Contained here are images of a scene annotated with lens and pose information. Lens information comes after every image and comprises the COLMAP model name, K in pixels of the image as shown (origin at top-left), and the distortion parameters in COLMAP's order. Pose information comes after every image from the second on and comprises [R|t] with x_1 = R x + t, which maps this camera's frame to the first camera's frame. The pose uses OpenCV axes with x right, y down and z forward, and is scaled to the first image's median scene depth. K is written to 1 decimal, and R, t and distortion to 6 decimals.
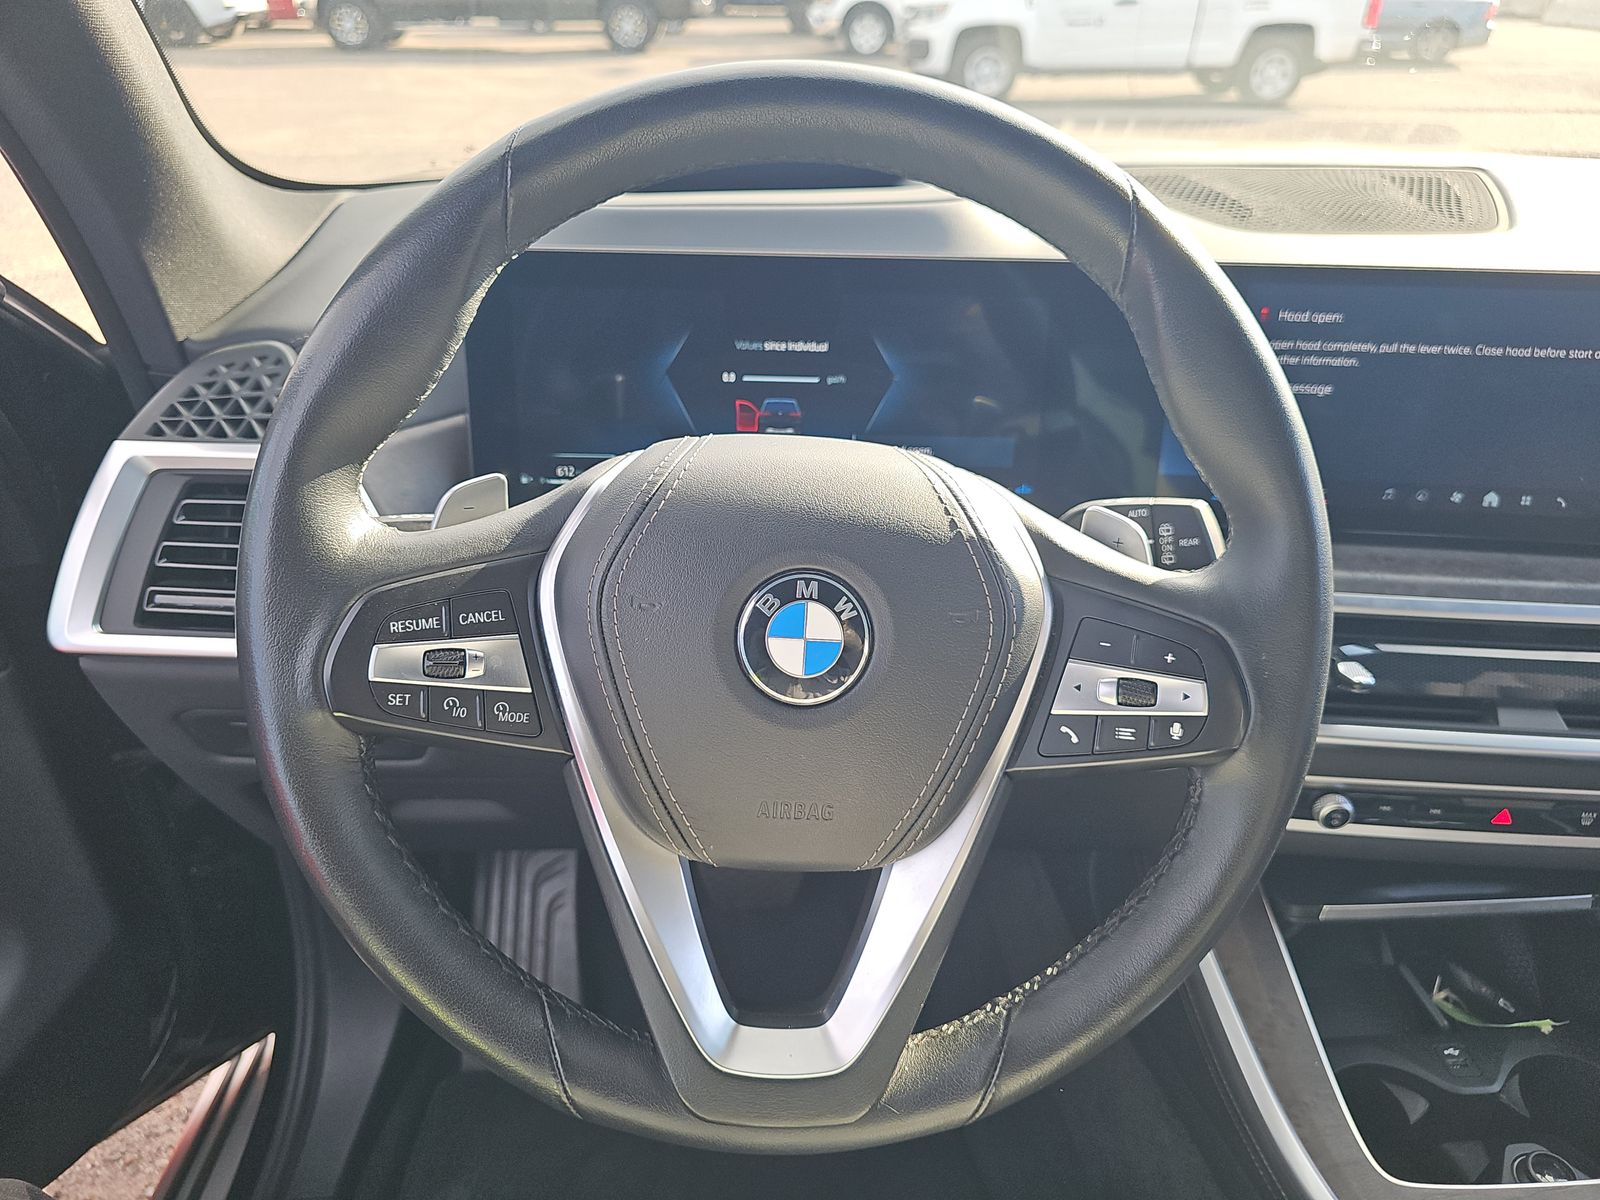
lens RADIAL K [[1071.9, 0, 800.0], [0, 1071.9, 600.0], [0, 0, 1]] dist [0.089862, -0.092545]
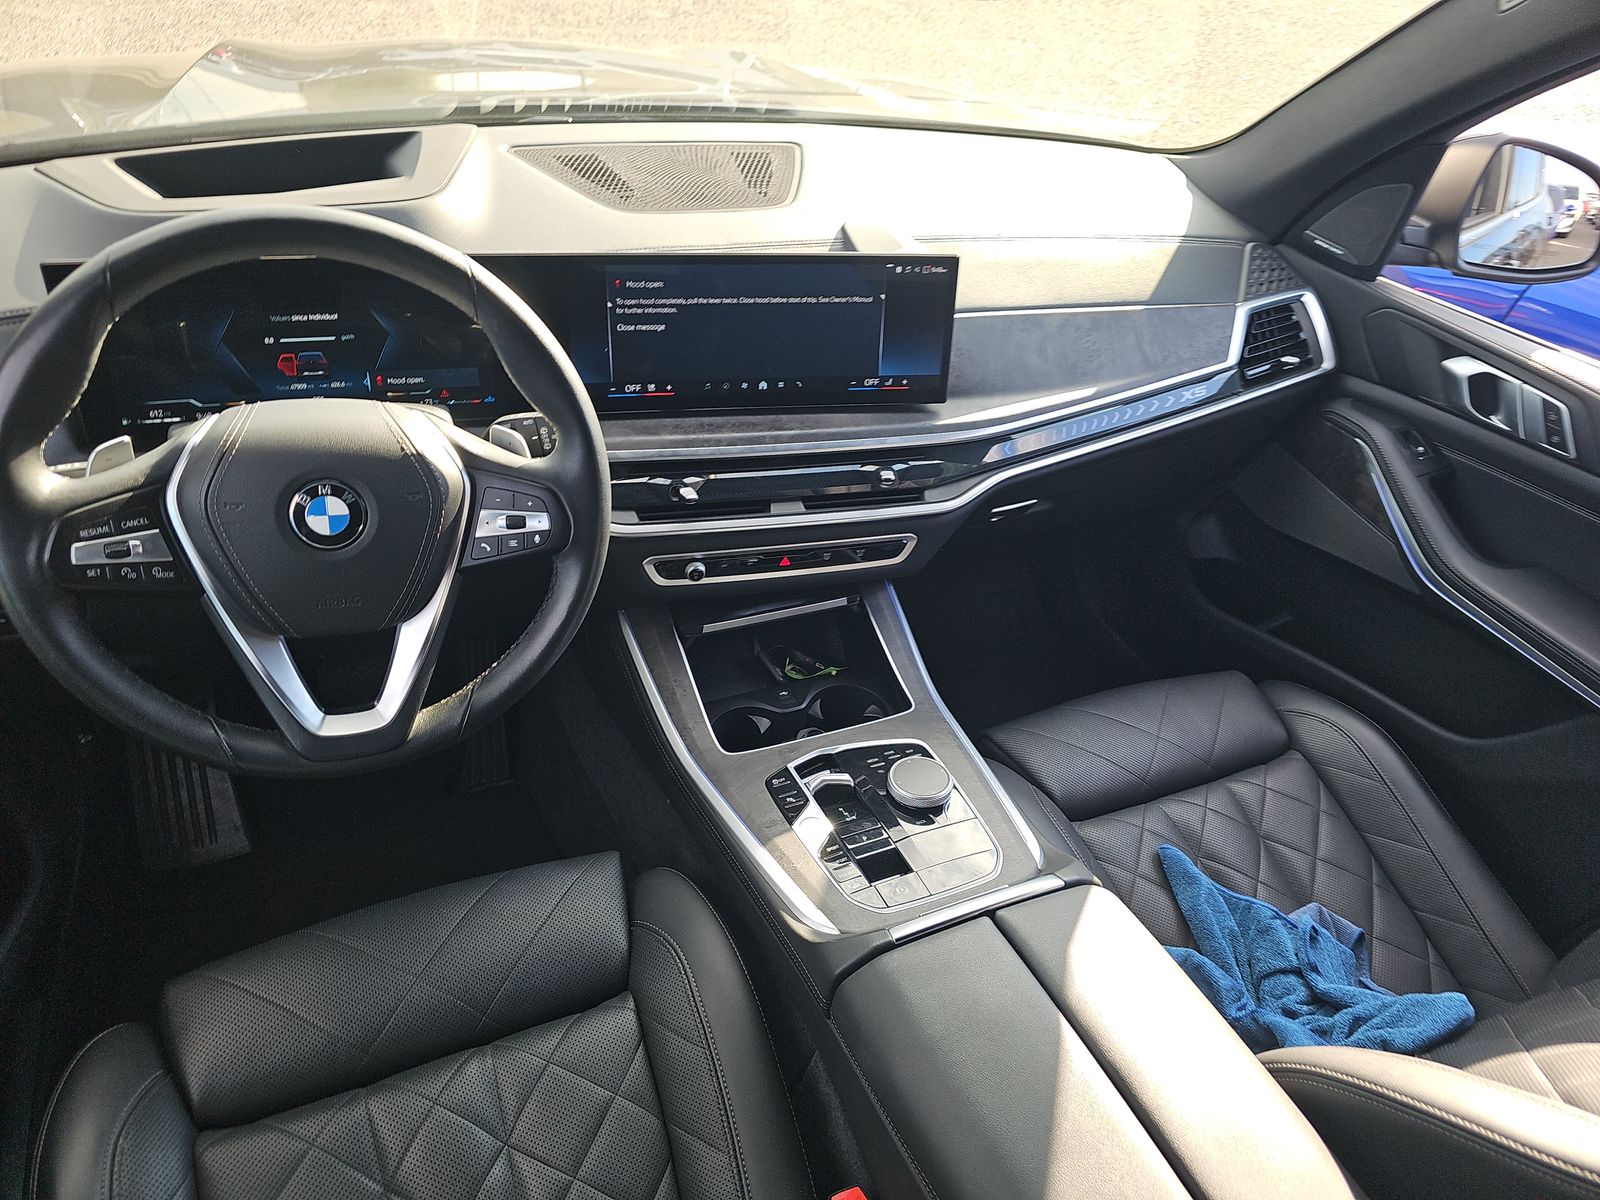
lens RADIAL K [[1071.9, 0, 800.0], [0, 1071.9, 600.0], [0, 0, 1]] dist [0.089862, -0.092545]
pose [[0.942747, -0.140094, 0.302658, 0.122740], [0.090829, 0.981044, 0.171181, -0.046102], [-0.320902, -0.133891, 0.937601, -0.729192]]
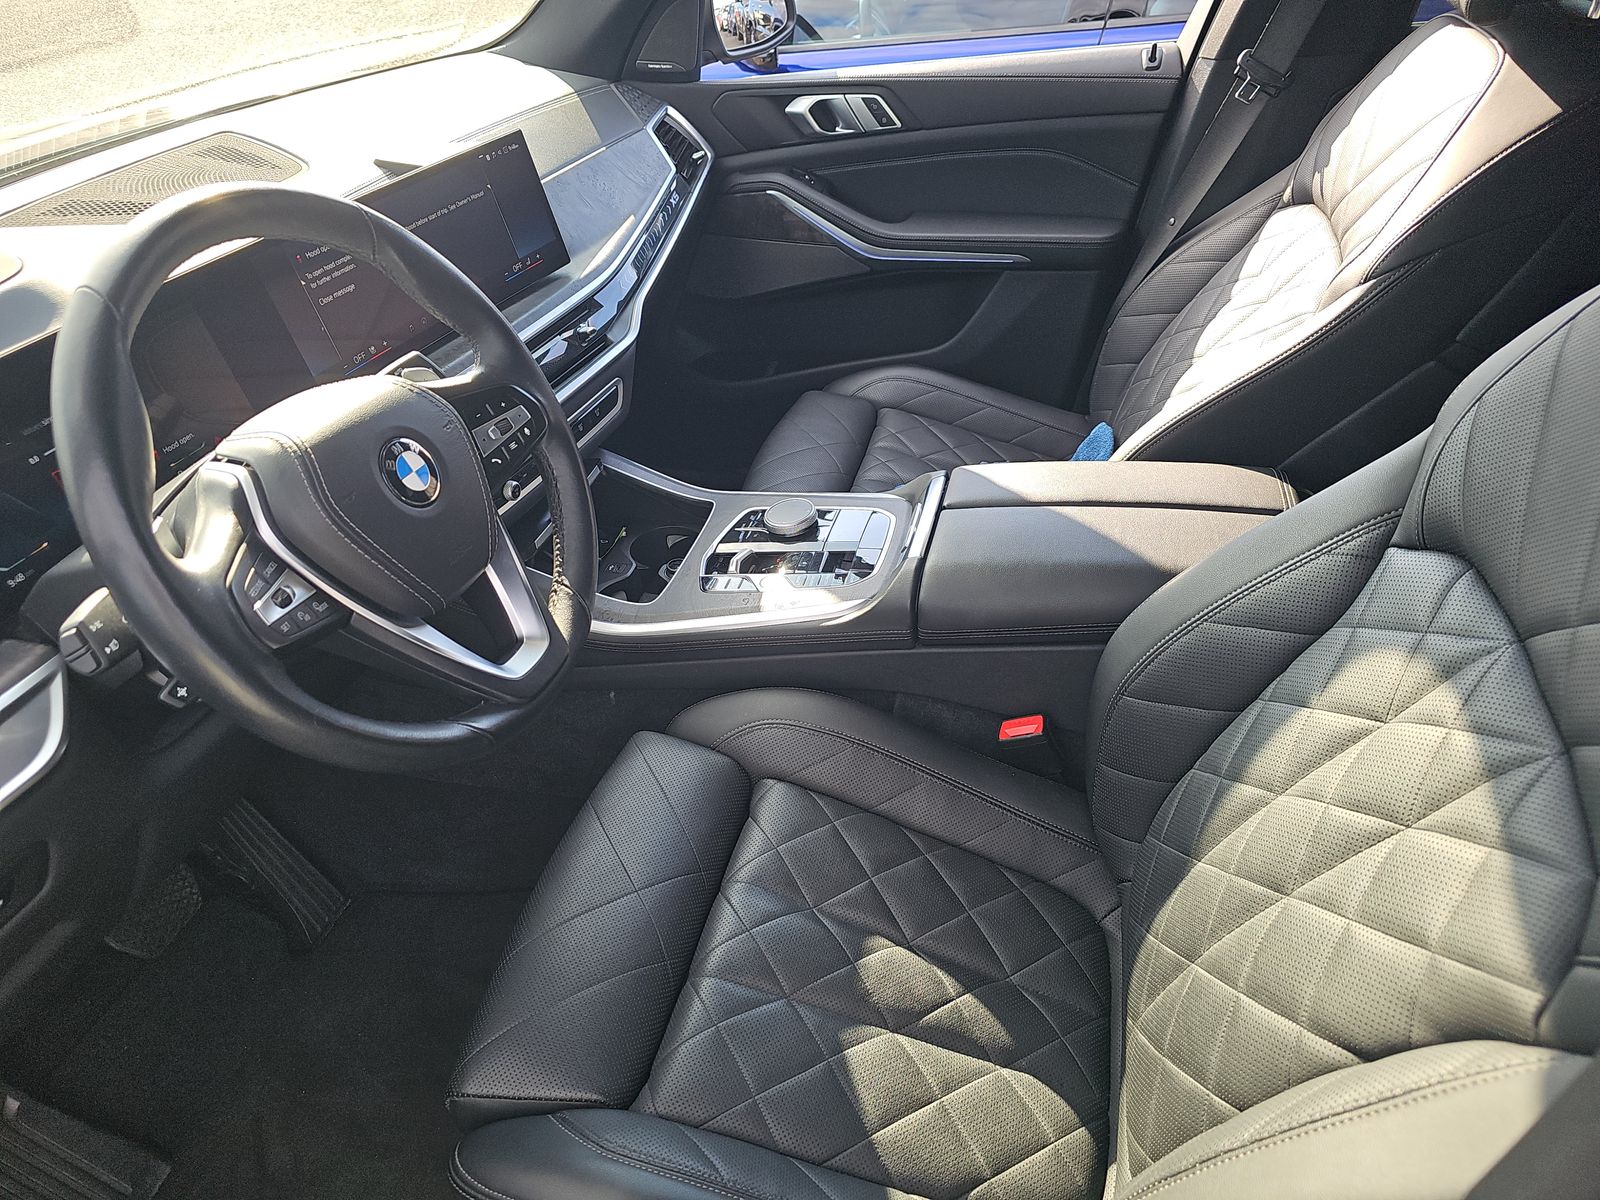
lens RADIAL K [[1071.9, 0, 800.0], [0, 1071.9, 600.0], [0, 0, 1]] dist [0.089862, -0.092545]
pose [[0.328950, -0.591971, 0.735773, -0.840096], [0.528585, 0.761066, 0.376001, -0.096377], [-0.782554, 0.265233, 0.563260, -0.366422]]
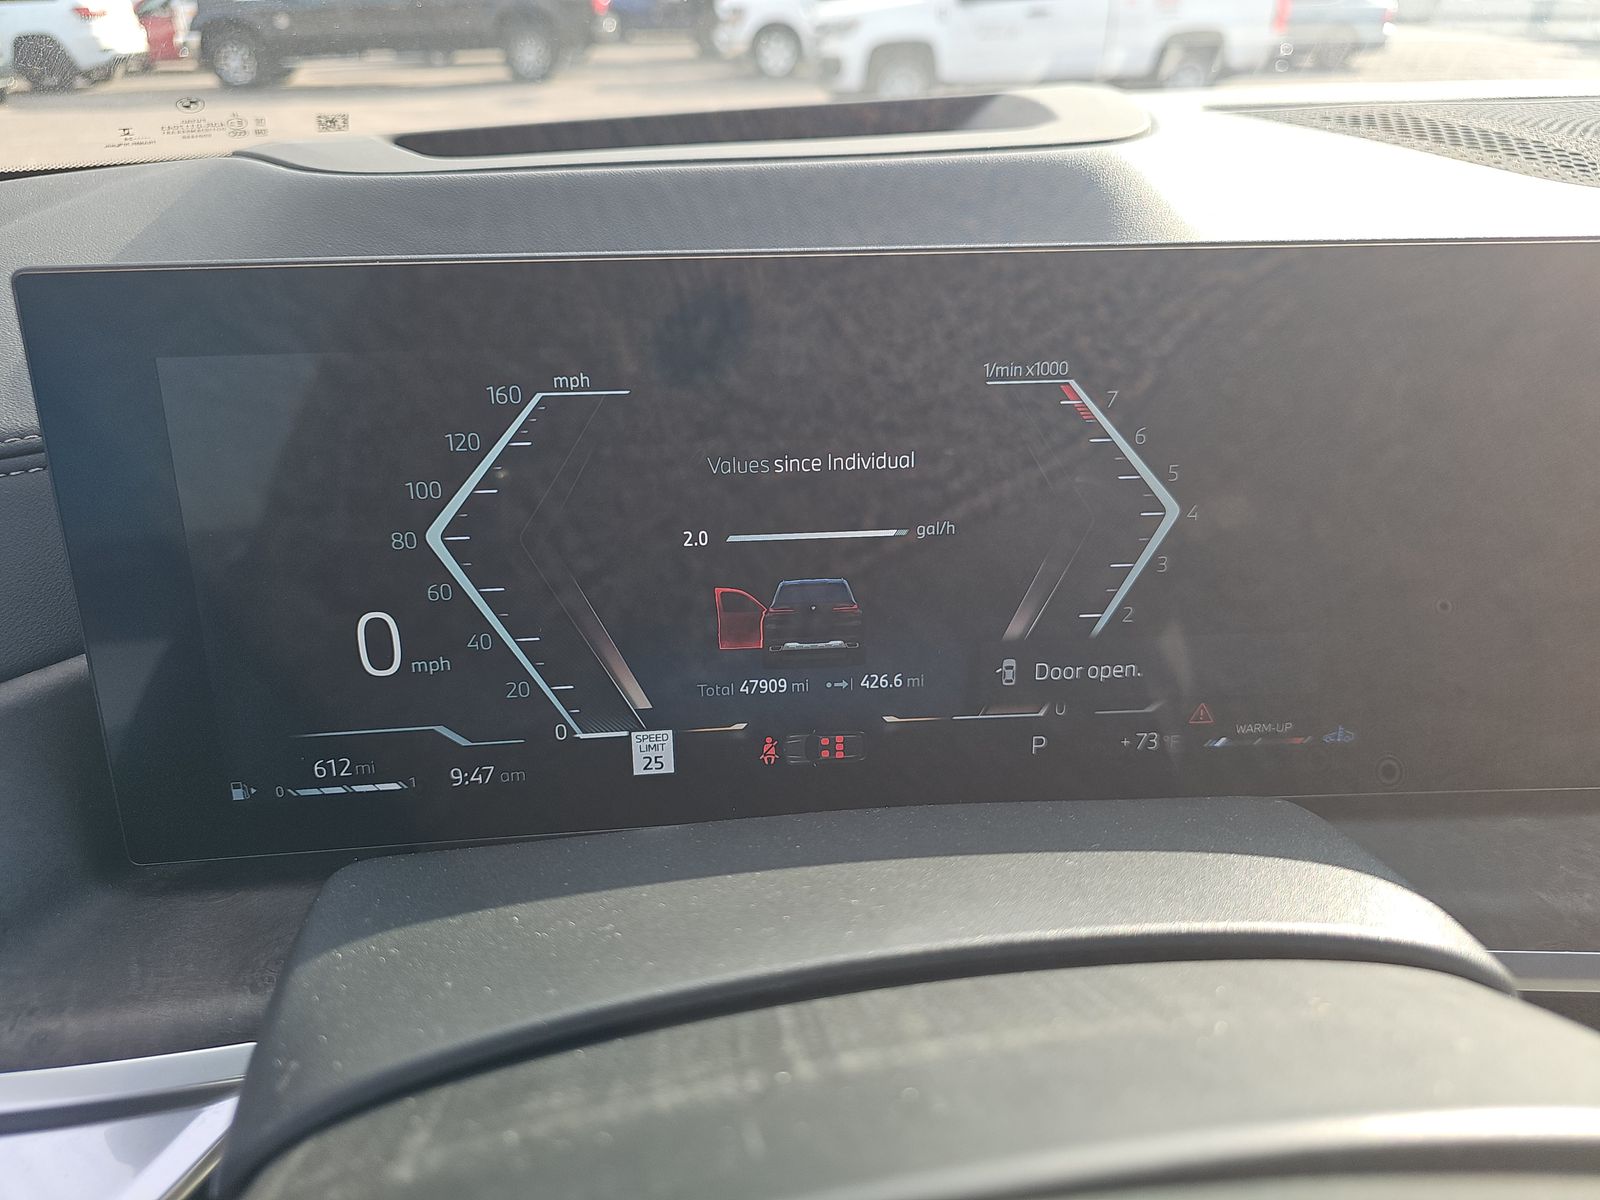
lens RADIAL K [[1129.3, 0, 800.0], [0, 1129.3, 600.0], [0, 0, 1]] dist [0.003014, -0.000025]
pose [[0.996934, -0.056595, 0.054035, -0.051107], [0.058181, 0.997906, -0.028254, -0.170435], [-0.052323, 0.031311, 0.998139, 0.552260]]
